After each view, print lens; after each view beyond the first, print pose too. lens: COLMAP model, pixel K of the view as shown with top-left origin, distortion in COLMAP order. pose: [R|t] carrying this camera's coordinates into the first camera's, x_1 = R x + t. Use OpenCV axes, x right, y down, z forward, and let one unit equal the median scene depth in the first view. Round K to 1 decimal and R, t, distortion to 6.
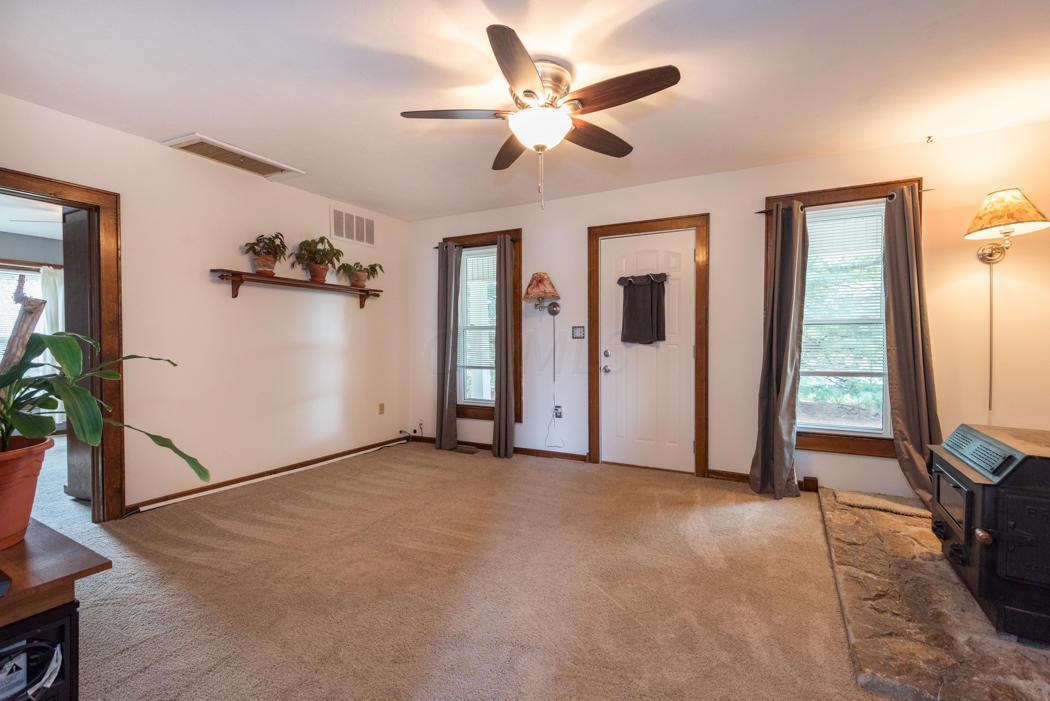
lens RADIAL K [[469.6, 0, 527.6], [0, 469.6, 346.5], [0, 0, 1]] dist [0.011850, -0.001353]
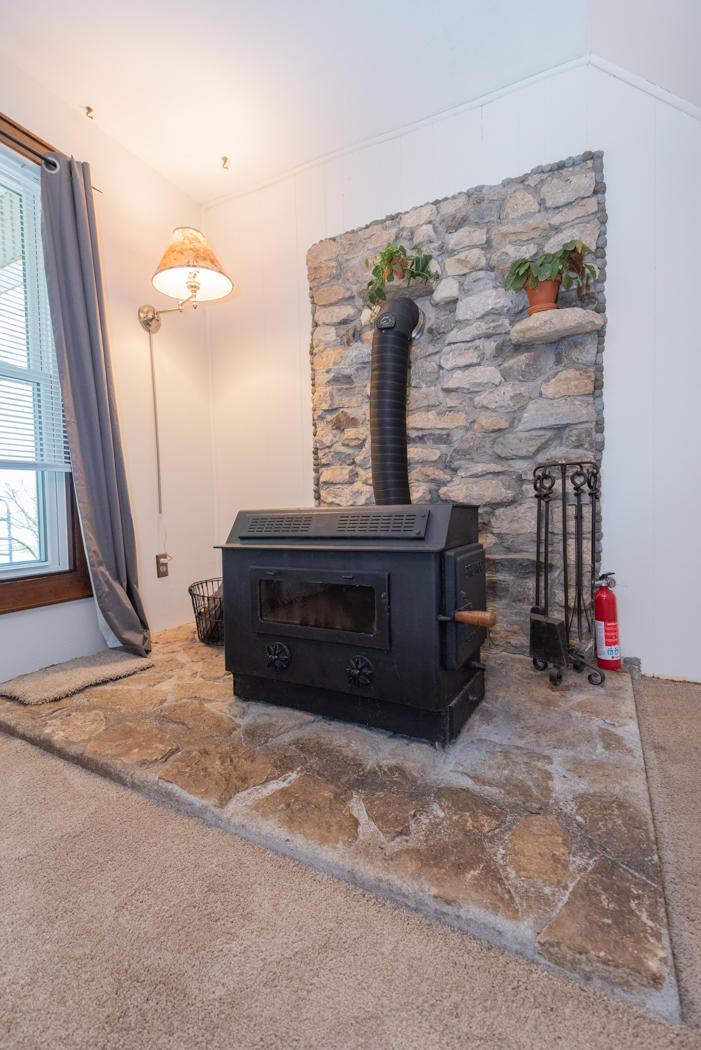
lens RADIAL K [[469.6, 0, 348.8], [0, 469.6, 525.2], [0, 0, 1]] dist [0.011850, -0.001353]
pose [[-0.011464, -0.039500, 0.999154, 0.175517], [0.030339, 0.998746, 0.039832, 0.146211], [-0.999474, 0.030770, -0.010251, 0.758217]]
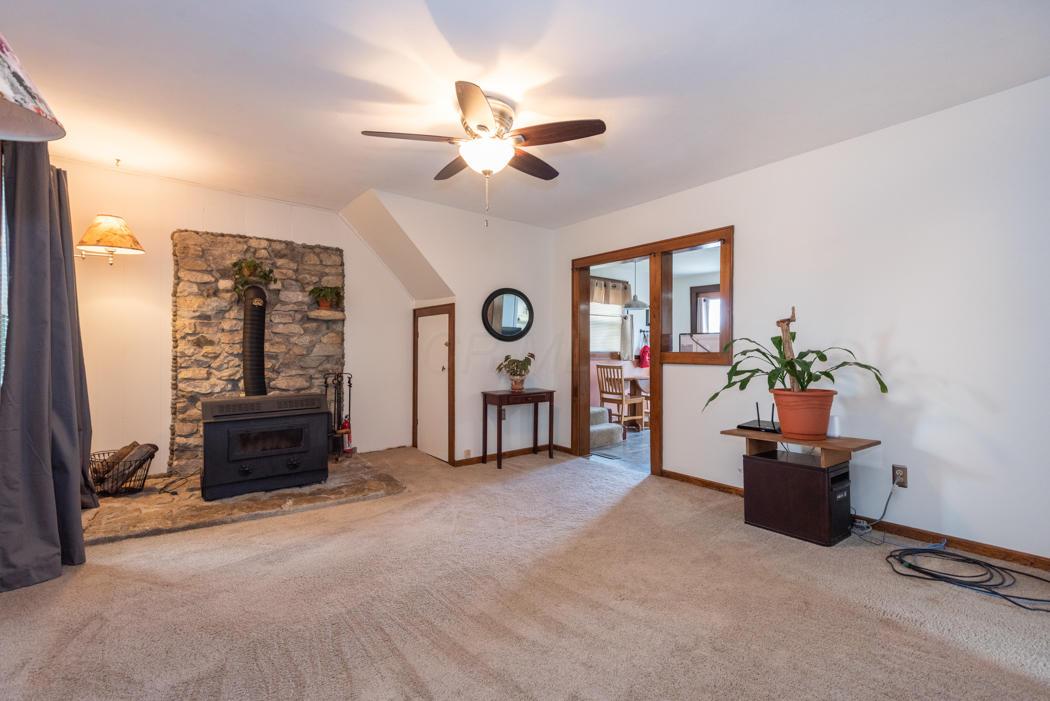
lens RADIAL K [[469.6, 0, 524.0], [0, 469.6, 351.6], [0, 0, 1]] dist [0.011850, -0.001353]
pose [[-0.914445, -0.000828, 0.404710, -0.431861], [0.005010, 0.999898, 0.013366, 0.003887], [-0.404680, 0.014250, -0.914348, 1.678376]]
